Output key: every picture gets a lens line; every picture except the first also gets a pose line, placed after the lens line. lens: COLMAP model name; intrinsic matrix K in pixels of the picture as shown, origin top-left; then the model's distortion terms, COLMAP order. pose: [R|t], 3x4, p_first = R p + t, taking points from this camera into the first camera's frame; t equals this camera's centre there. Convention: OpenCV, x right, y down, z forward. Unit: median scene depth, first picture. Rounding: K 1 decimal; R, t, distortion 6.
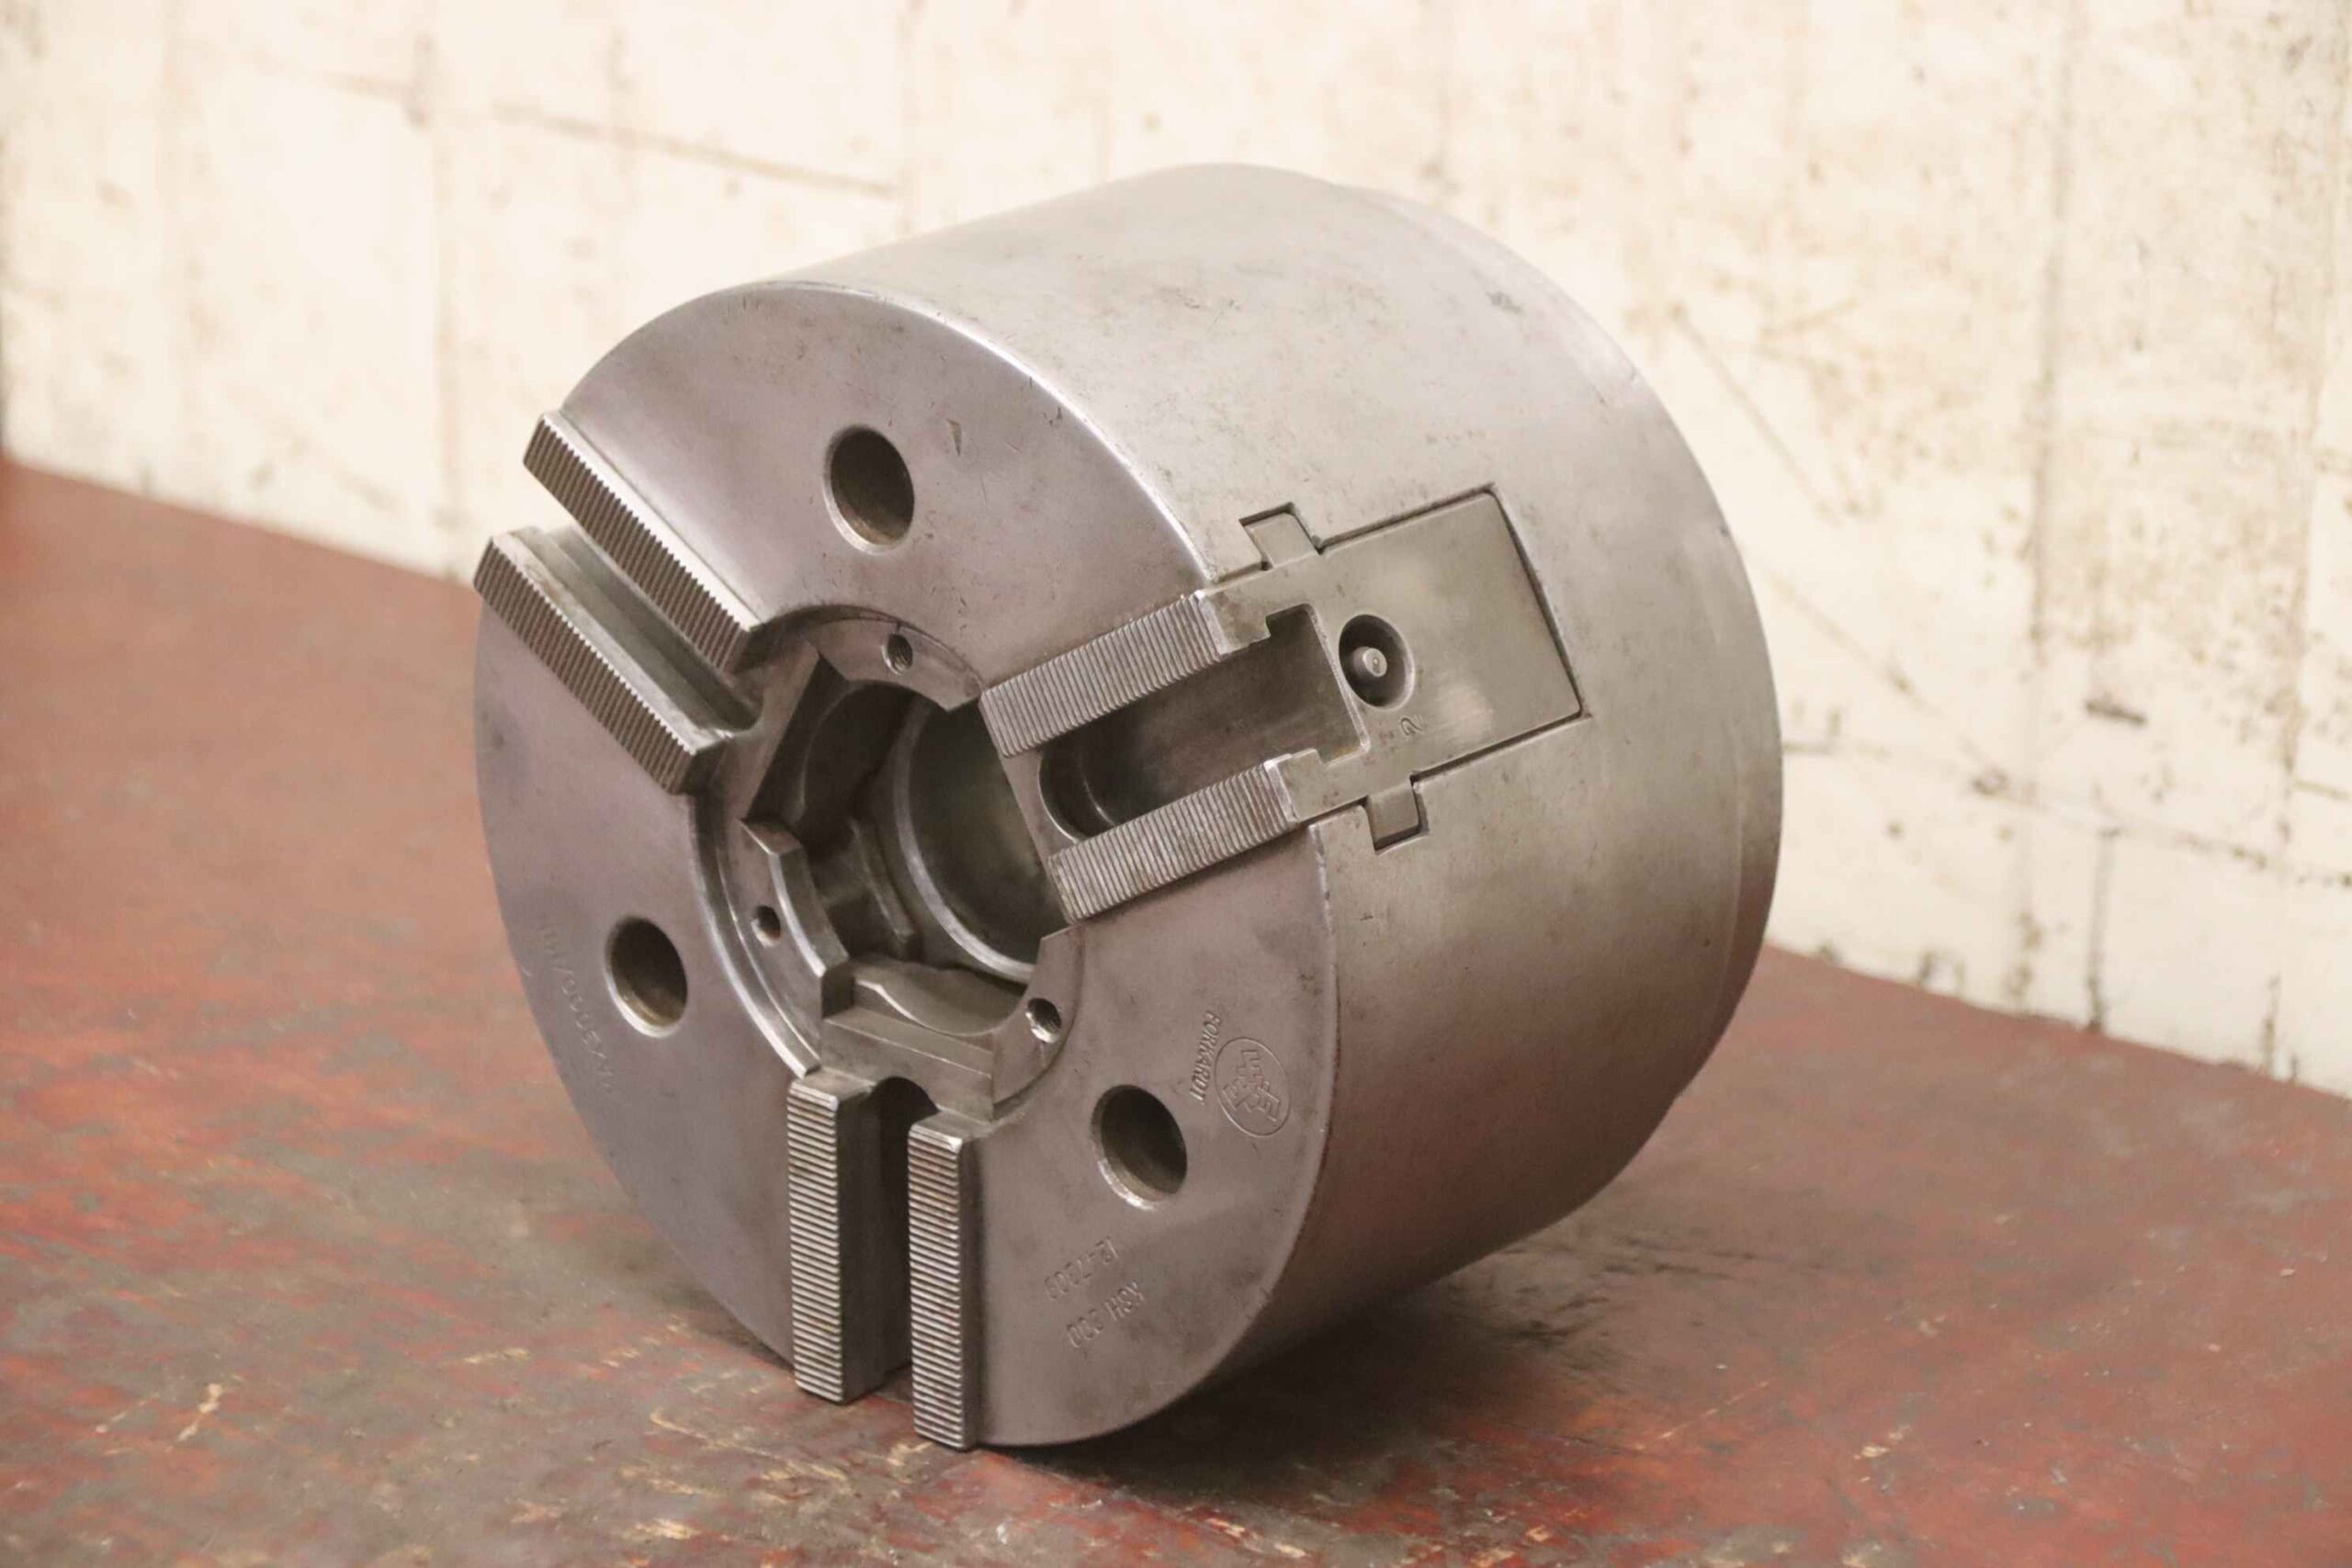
lens RADIAL K [[6681.8, 0, 1176.0], [0, 6681.8, 784.0], [0, 0, 1]] dist [0.622037, -0.575056]
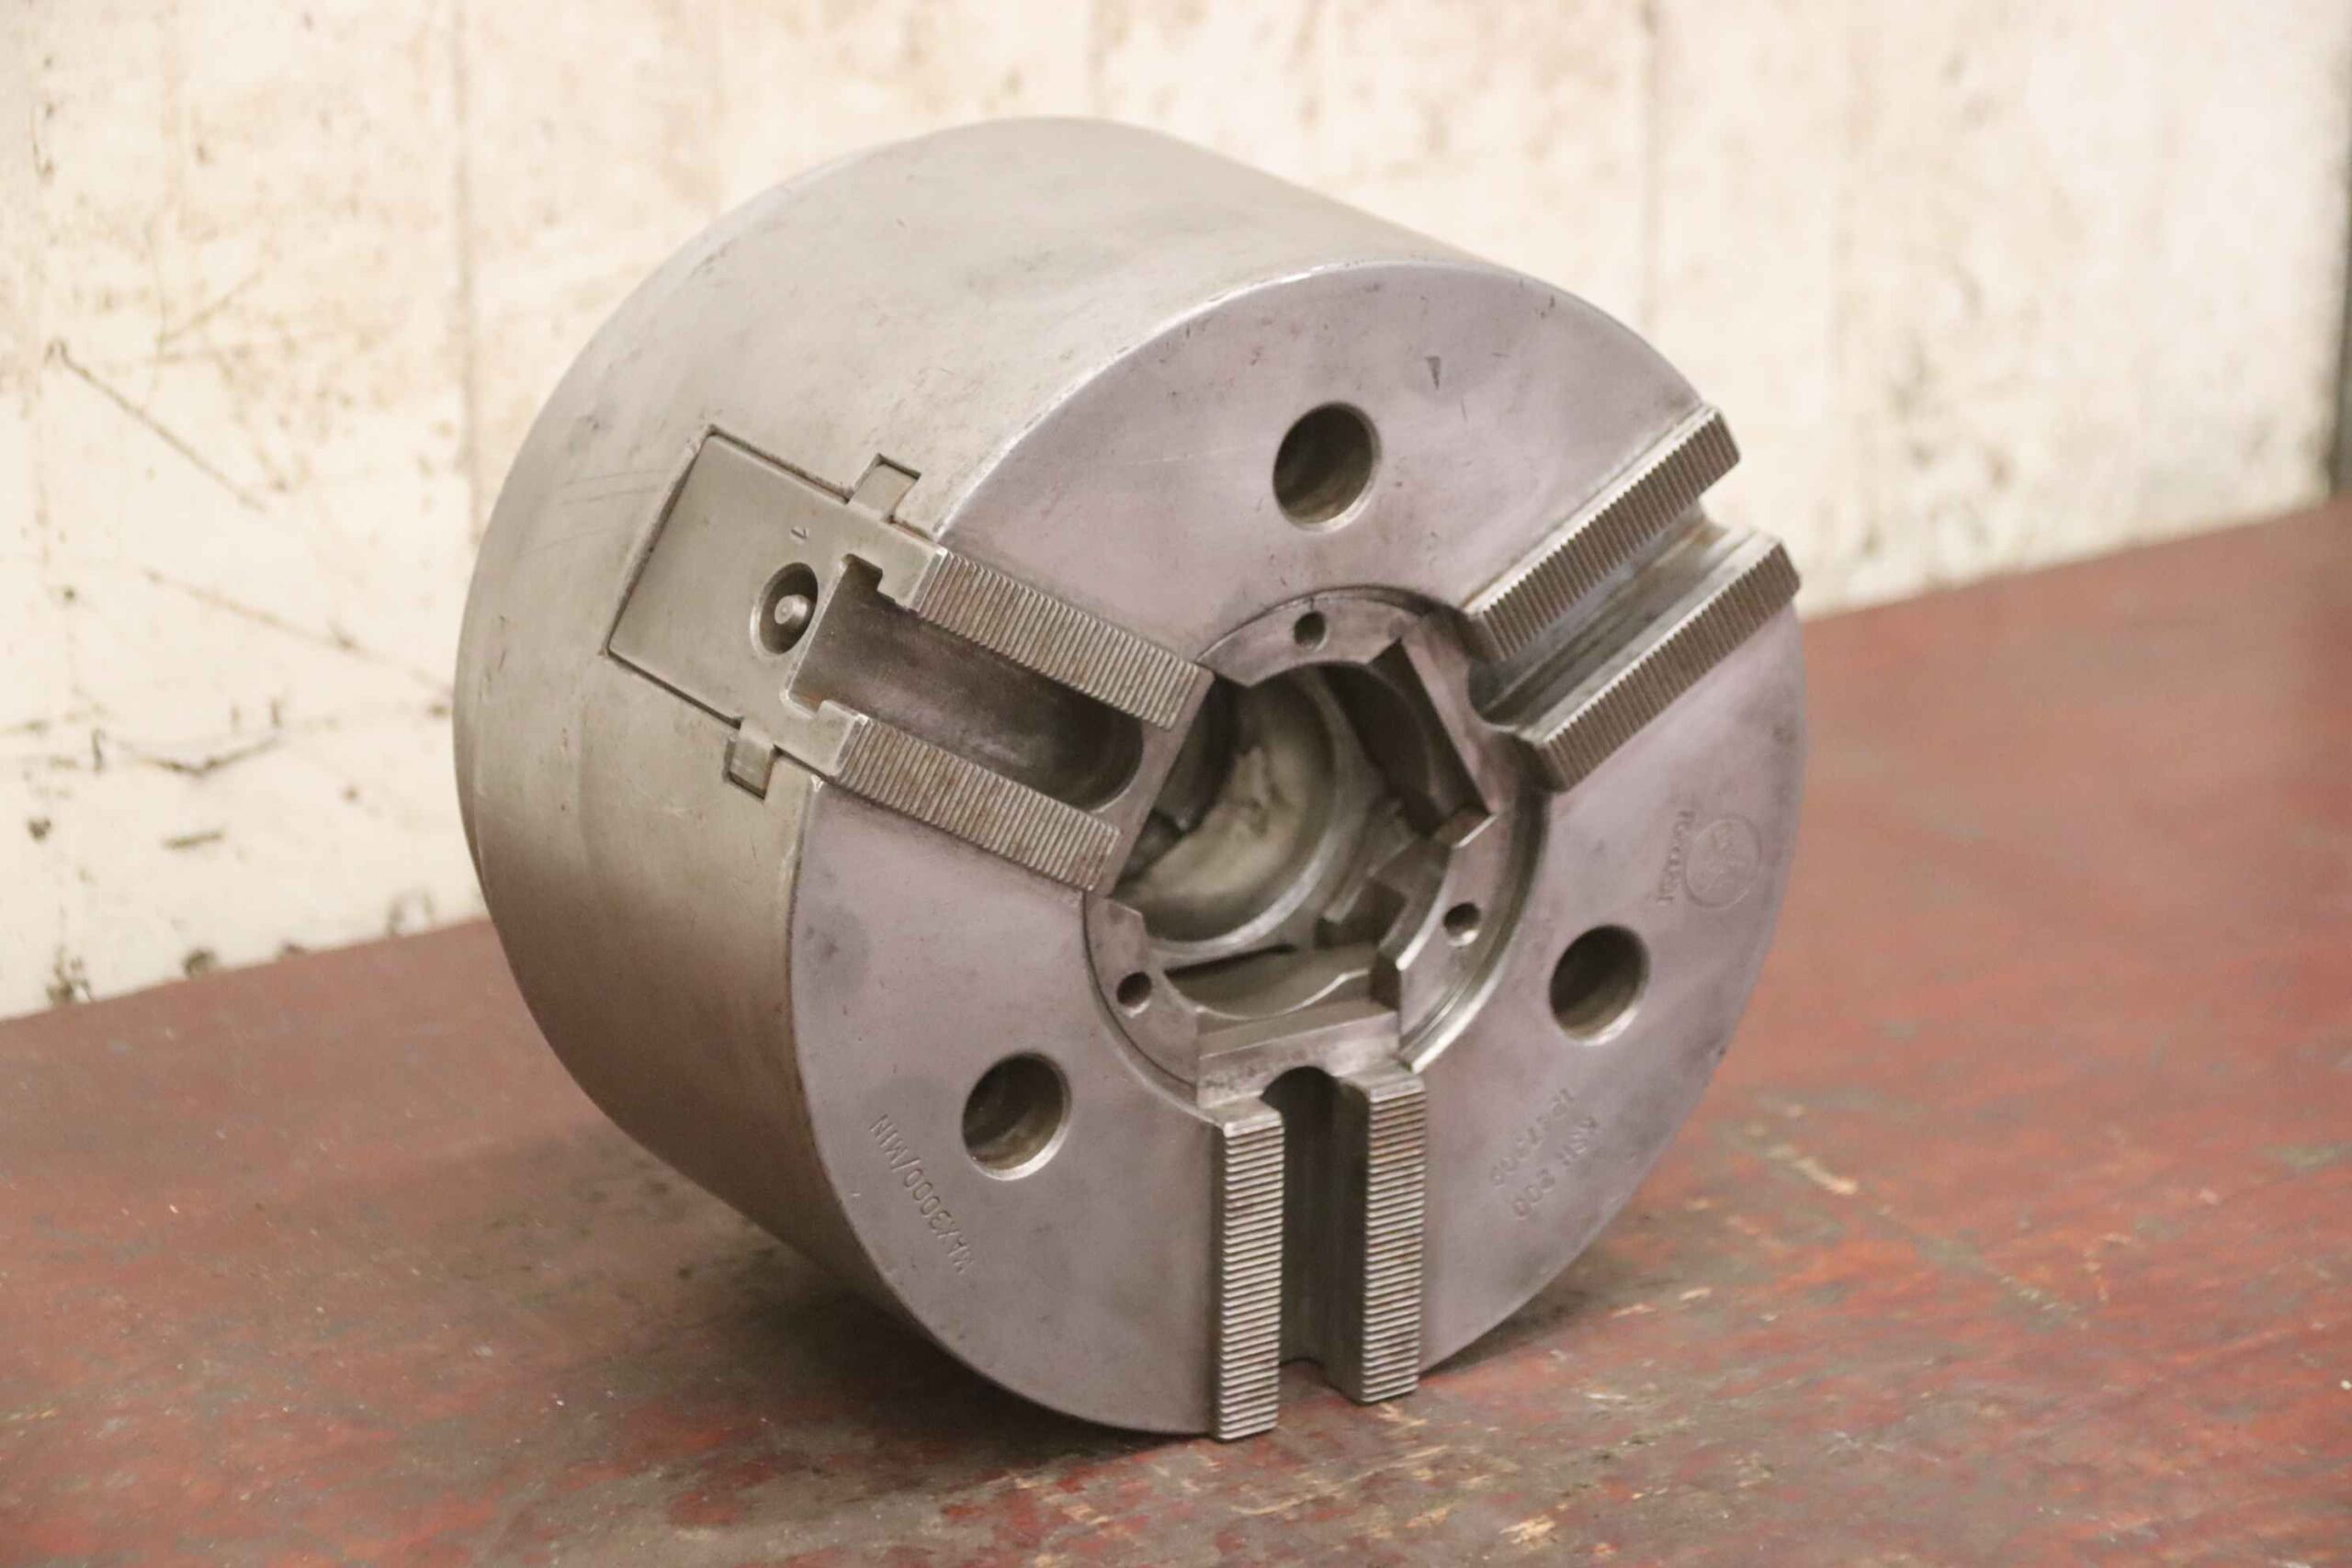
lens RADIAL K [[7058.8, 0, 1176.0], [0, 7058.8, 784.0], [0, 0, 1]] dist [1.018001, -11.142895]
pose [[0.224198, -0.308819, 0.924319, -0.876920], [0.299964, 0.924285, 0.236050, -0.216432], [-0.927231, 0.224341, 0.299857, 0.619514]]
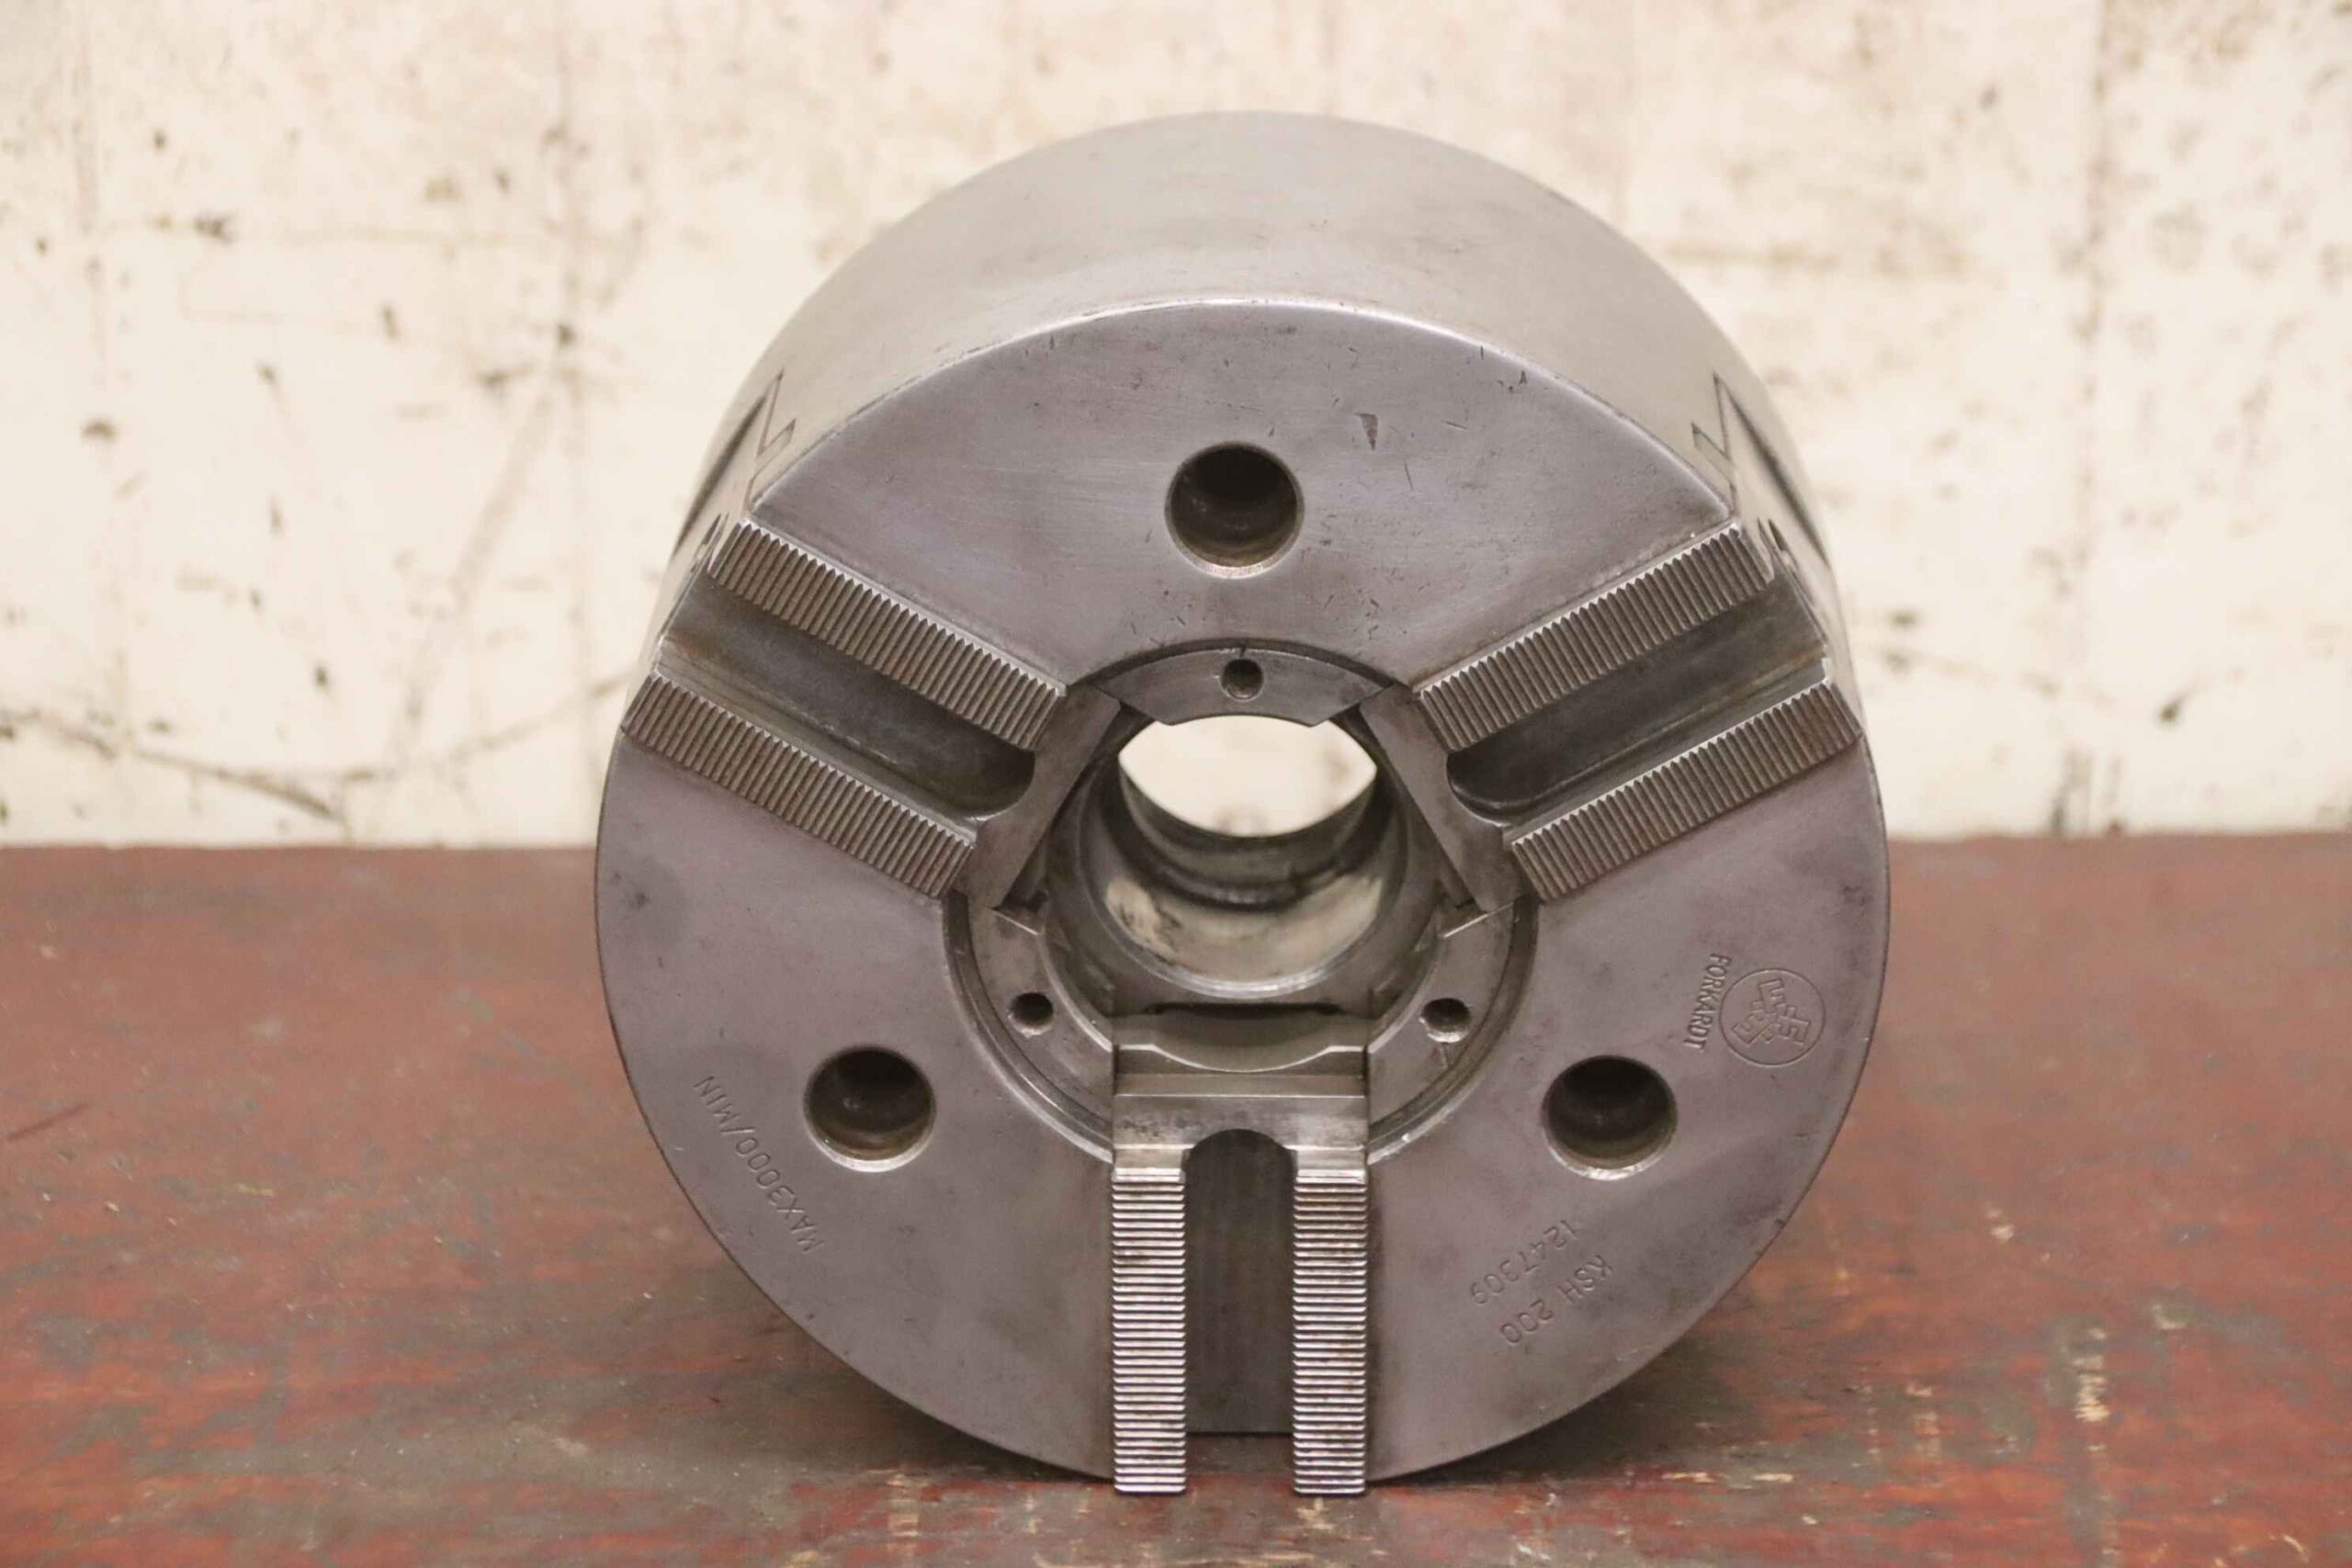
lens RADIAL K [[6681.8, 0, 1176.0], [0, 6681.8, 784.0], [0, 0, 1]] dist [0.622037, -0.575056]
pose [[0.749607, -0.230242, 0.620546, -0.547022], [0.213969, 0.971502, 0.101988, -0.088853], [-0.626343, 0.056327, 0.777510, 0.245172]]
